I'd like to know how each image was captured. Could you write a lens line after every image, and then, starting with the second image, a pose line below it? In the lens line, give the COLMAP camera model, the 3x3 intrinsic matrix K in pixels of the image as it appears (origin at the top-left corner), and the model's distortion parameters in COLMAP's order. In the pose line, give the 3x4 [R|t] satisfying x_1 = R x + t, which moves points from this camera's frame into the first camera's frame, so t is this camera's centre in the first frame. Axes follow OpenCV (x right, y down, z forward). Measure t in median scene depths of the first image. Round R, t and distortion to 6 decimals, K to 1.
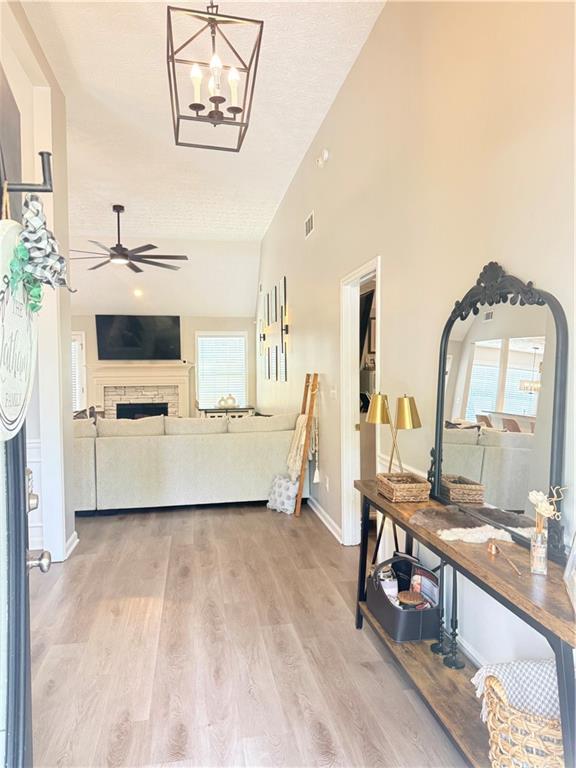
lens RADIAL K [[534.7, 0, 295.2], [0, 534.7, 385.8], [0, 0, 1]] dist [0.050301, -0.013339]
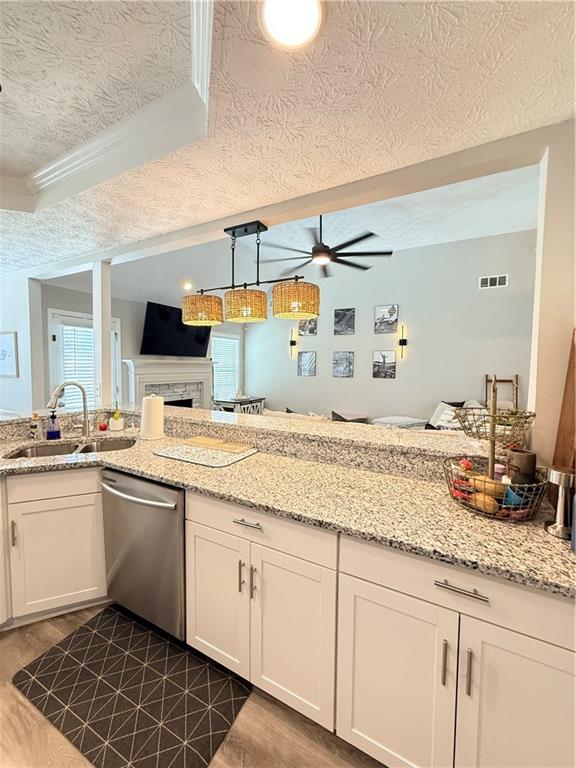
lens RADIAL K [[305.7, 0, 286.8], [0, 305.7, 383.4], [0, 0, 1]] dist [-0.001138, 0.000493]
pose [[0.628586, -0.028363, 0.777223, -0.603437], [0.007214, 0.999504, 0.030640, -0.015092], [-0.777707, -0.013653, 0.628479, 0.513293]]
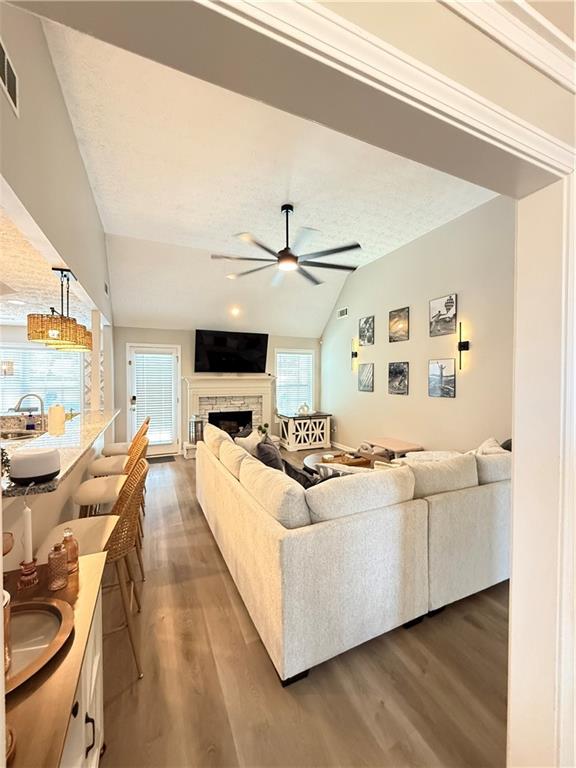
lens RADIAL K [[305.7, 0, 287.6], [0, 305.7, 382.9], [0, 0, 1]] dist [-0.001138, 0.000493]
pose [[0.972428, 0.005567, 0.233139, -0.329339], [-0.002217, 0.999891, -0.014628, -0.018811], [-0.233195, 0.013708, 0.972333, 0.370980]]
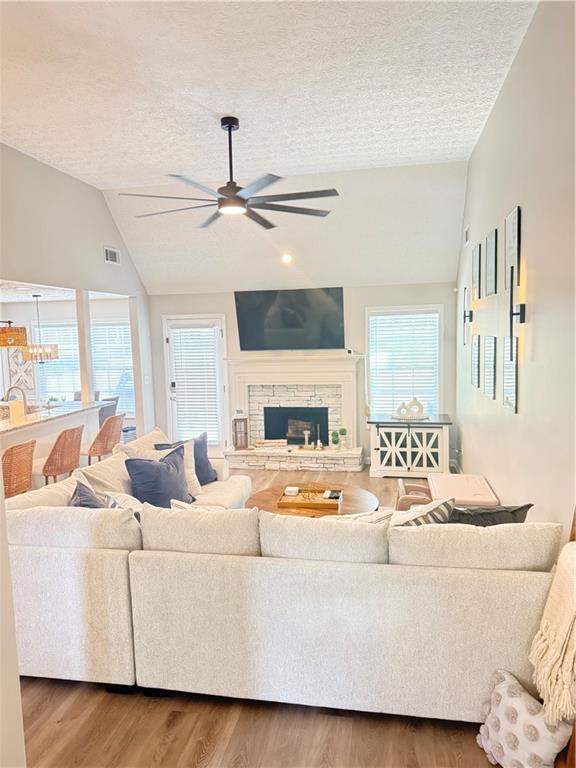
lens RADIAL K [[534.7, 0, 286.6], [0, 534.7, 384.3], [0, 0, 1]] dist [0.050301, -0.013339]
pose [[0.929736, 0.020563, -0.367652, -0.023677], [0.005350, 0.997580, 0.069324, -0.053089], [0.368188, -0.066420, 0.927376, 0.317629]]
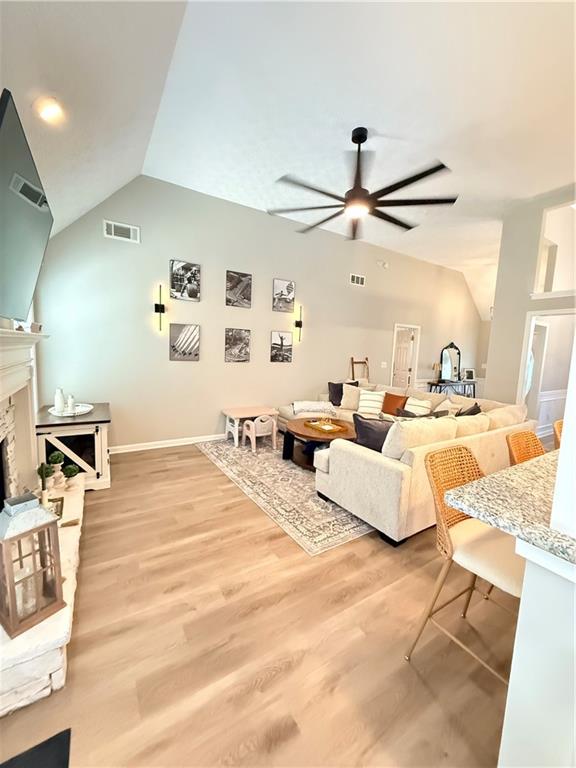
lens RADIAL K [[305.7, 0, 286.1], [0, 305.7, 382.5], [0, 0, 1]] dist [-0.001138, 0.000493]
pose [[-0.361607, -0.109343, 0.925897, -0.525145], [-0.004808, 0.993304, 0.115426, -0.032387], [-0.932318, 0.037287, -0.359712, 0.932052]]
